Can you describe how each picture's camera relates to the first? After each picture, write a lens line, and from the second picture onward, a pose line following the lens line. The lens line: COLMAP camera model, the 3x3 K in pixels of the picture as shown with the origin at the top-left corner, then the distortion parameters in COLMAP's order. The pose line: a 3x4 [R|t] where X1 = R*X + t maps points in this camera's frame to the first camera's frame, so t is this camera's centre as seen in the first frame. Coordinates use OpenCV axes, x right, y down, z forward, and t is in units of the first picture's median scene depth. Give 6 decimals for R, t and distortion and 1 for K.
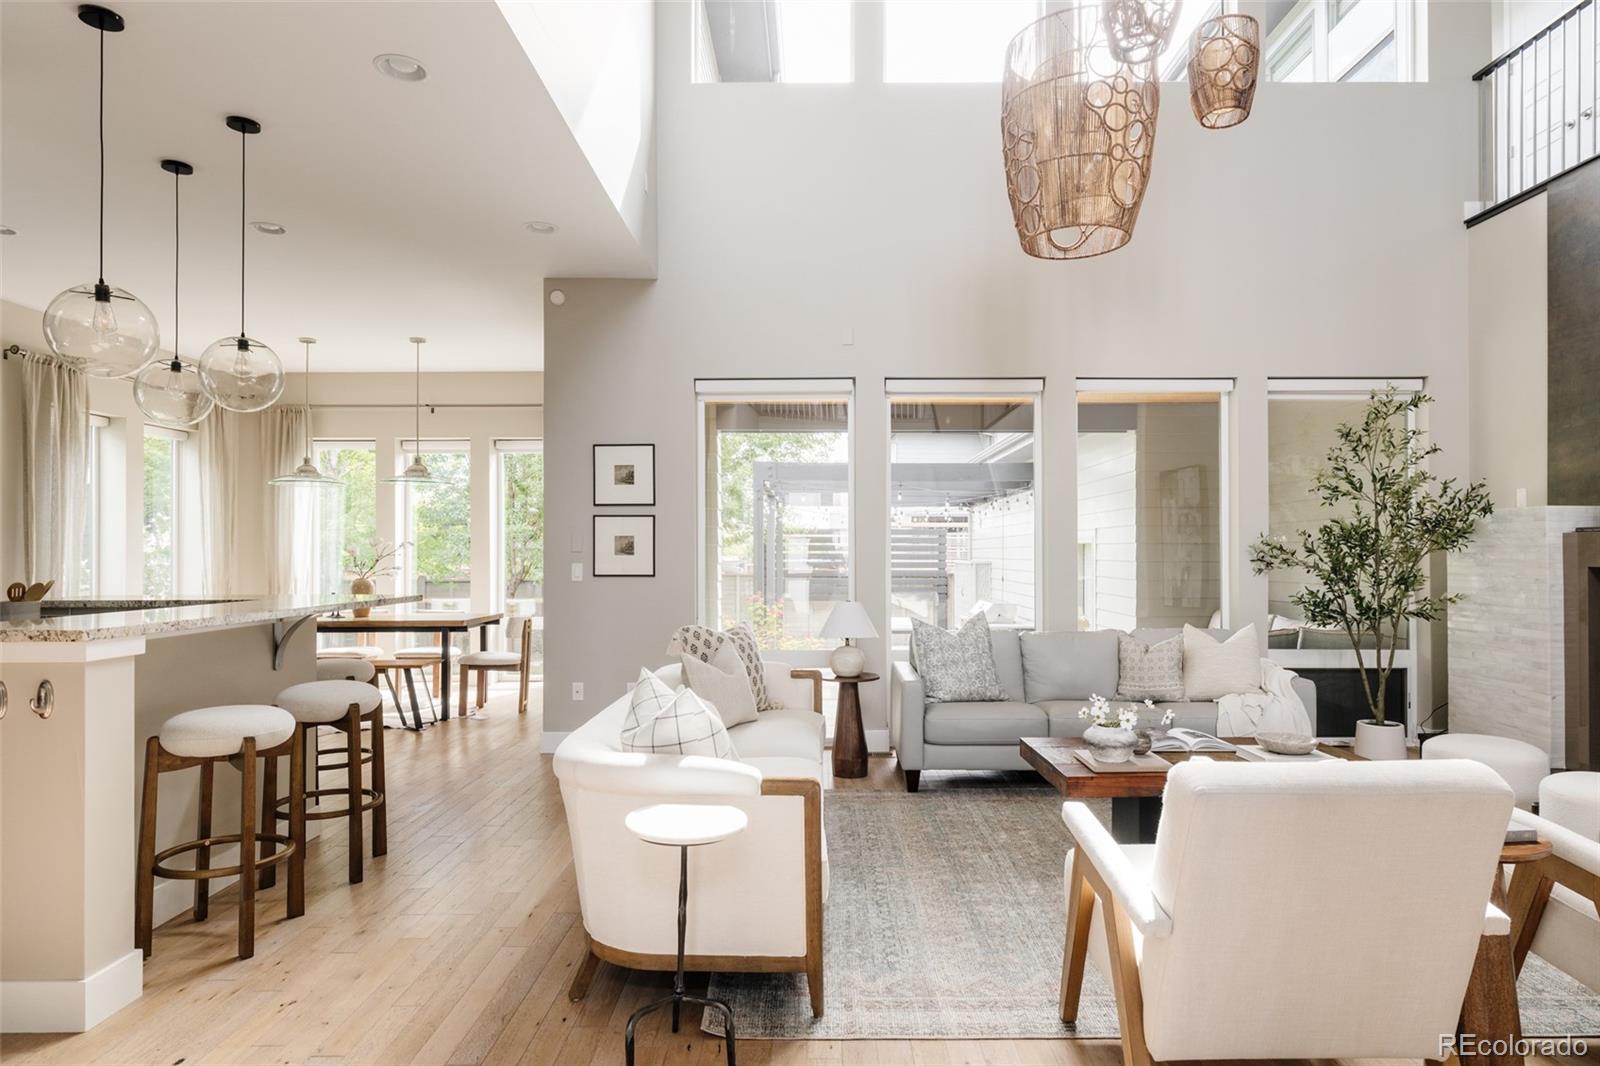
lens RADIAL K [[911.4, 0, 806.2], [0, 911.4, 544.7], [0, 0, 1]] dist [0.000600, -0.001457]
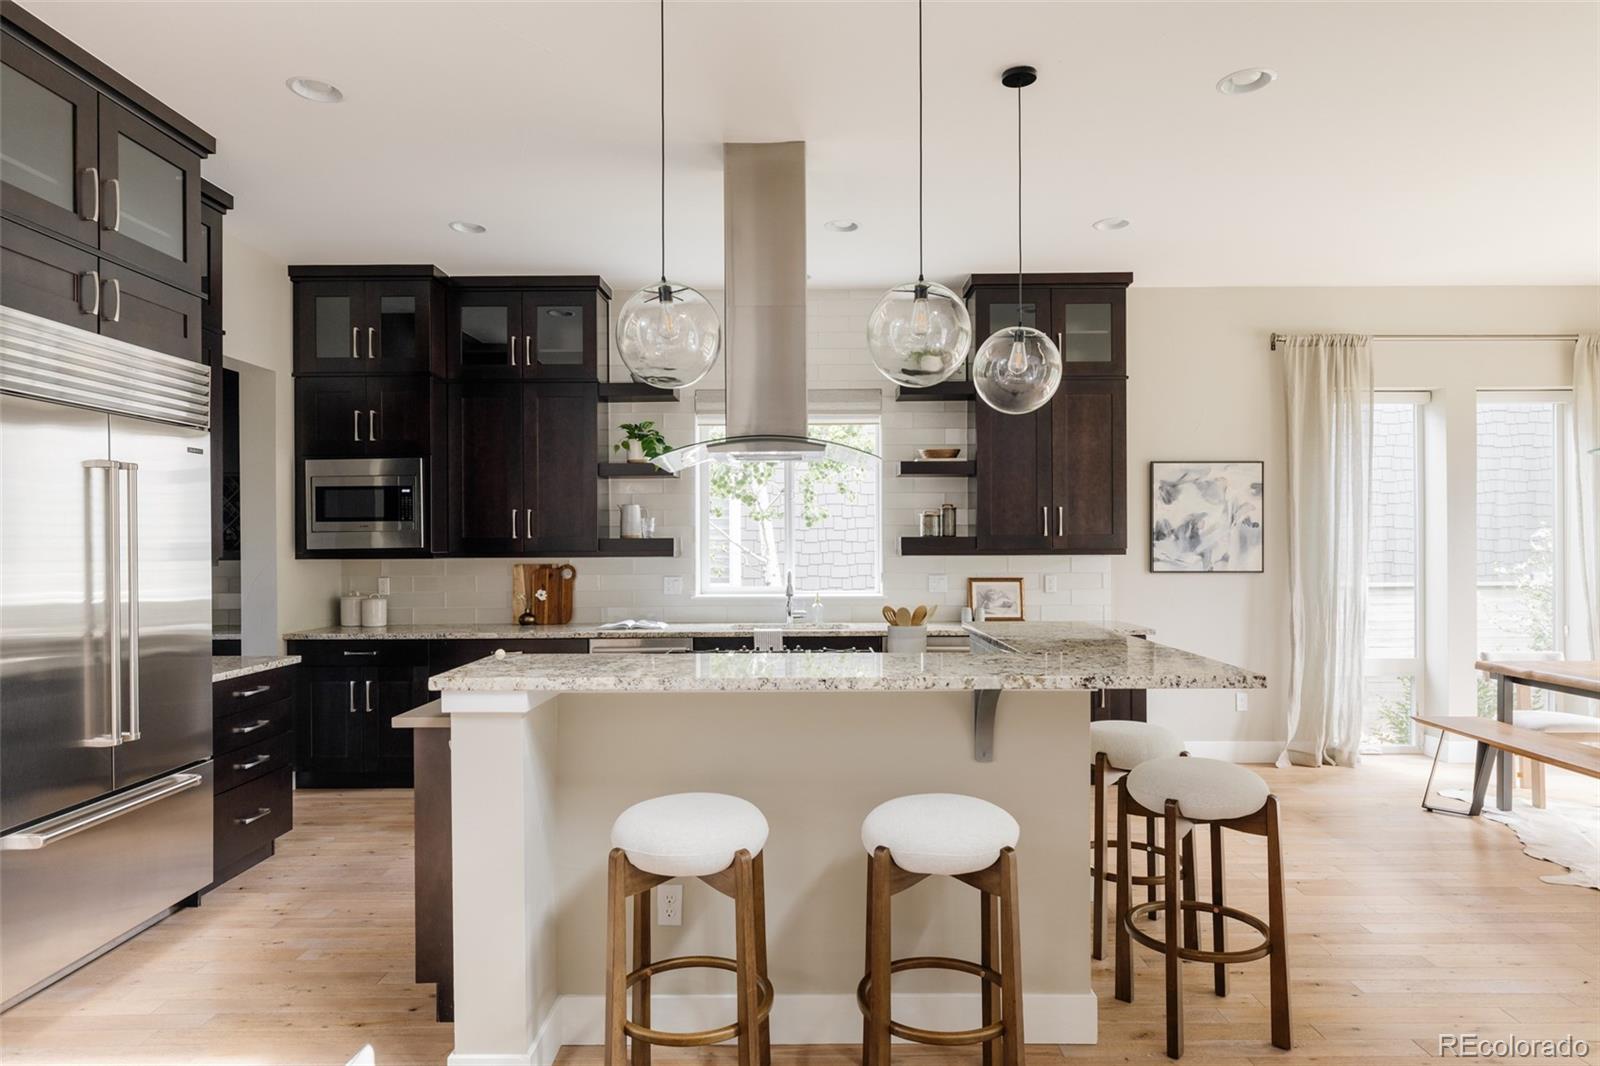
lens RADIAL K [[951.2, 0, 797.8], [0, 951.2, 545.1], [0, 0, 1]] dist [-0.001167, -0.002534]
pose [[-0.004690, -0.001441, -0.999988, 0.074830], [0.013387, 0.999909, -0.001503, -0.017377], [0.999899, -0.013394, -0.004671, 0.613762]]
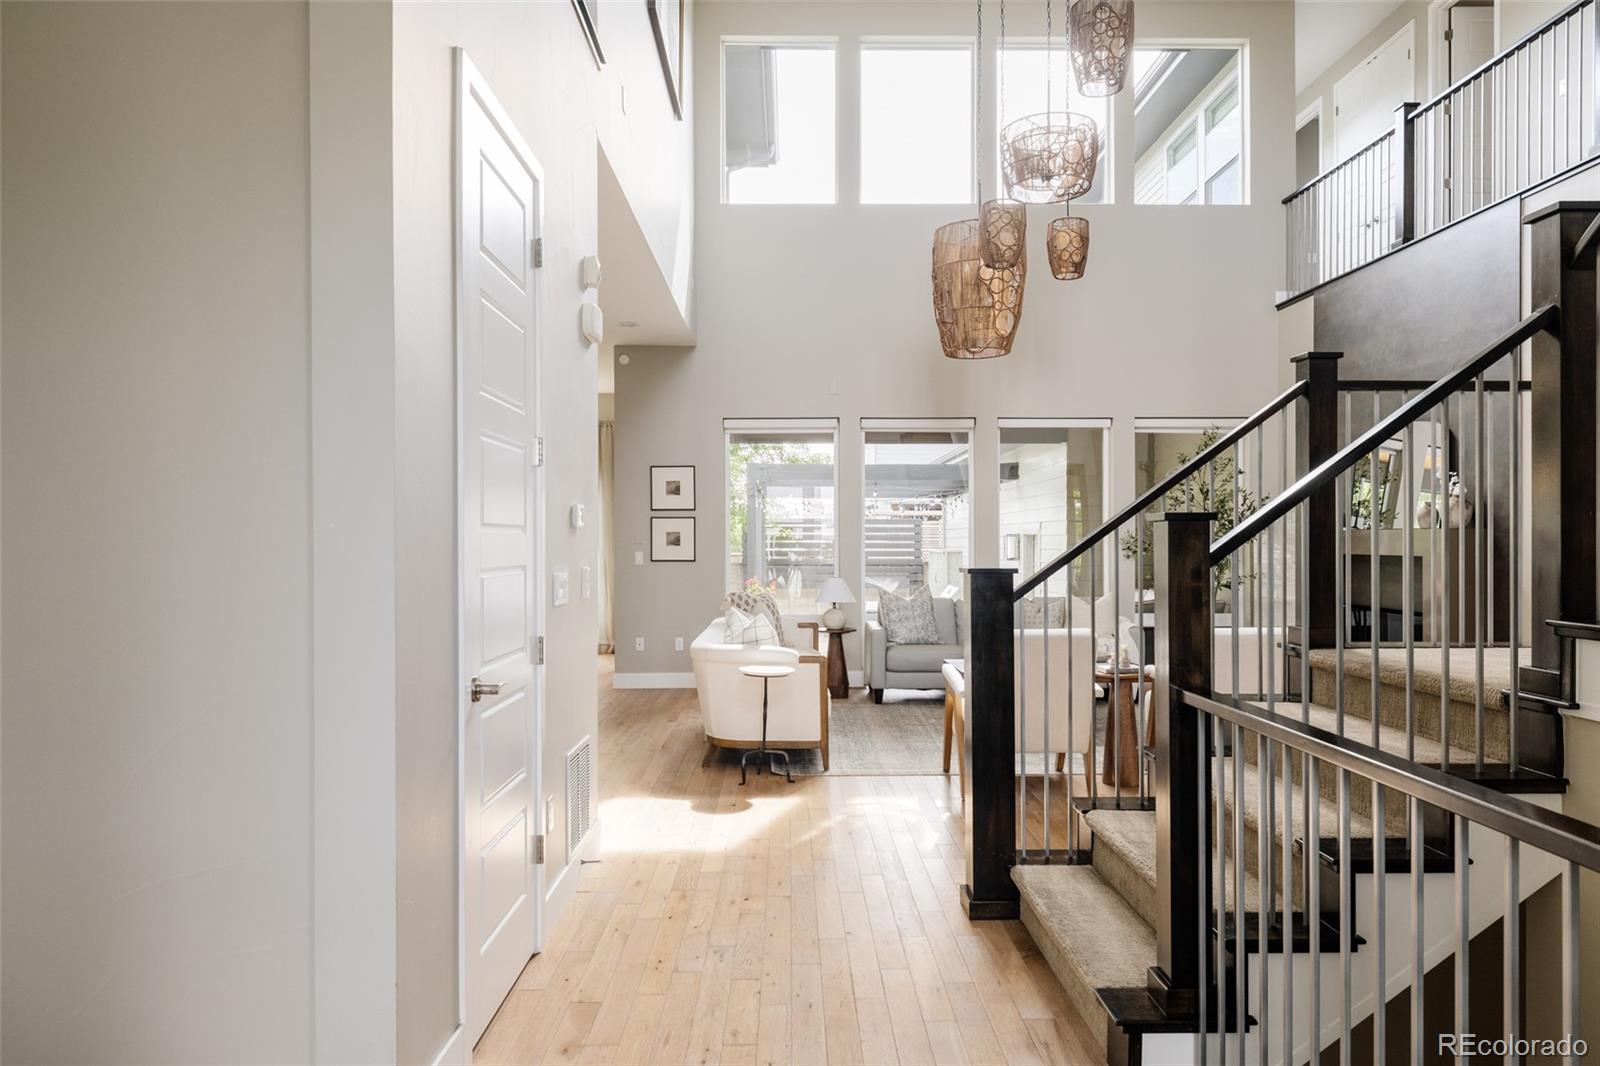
lens RADIAL K [[1043.1, 0, 795.7], [0, 1043.1, 535.0], [0, 0, 1]] dist [0.023179, -0.001528]
pose [[0.999803, -0.001185, 0.019830, -0.047605], [0.001104, 0.999991, 0.004096, -0.012259], [-0.019835, -0.004074, 0.999795, -0.635109]]
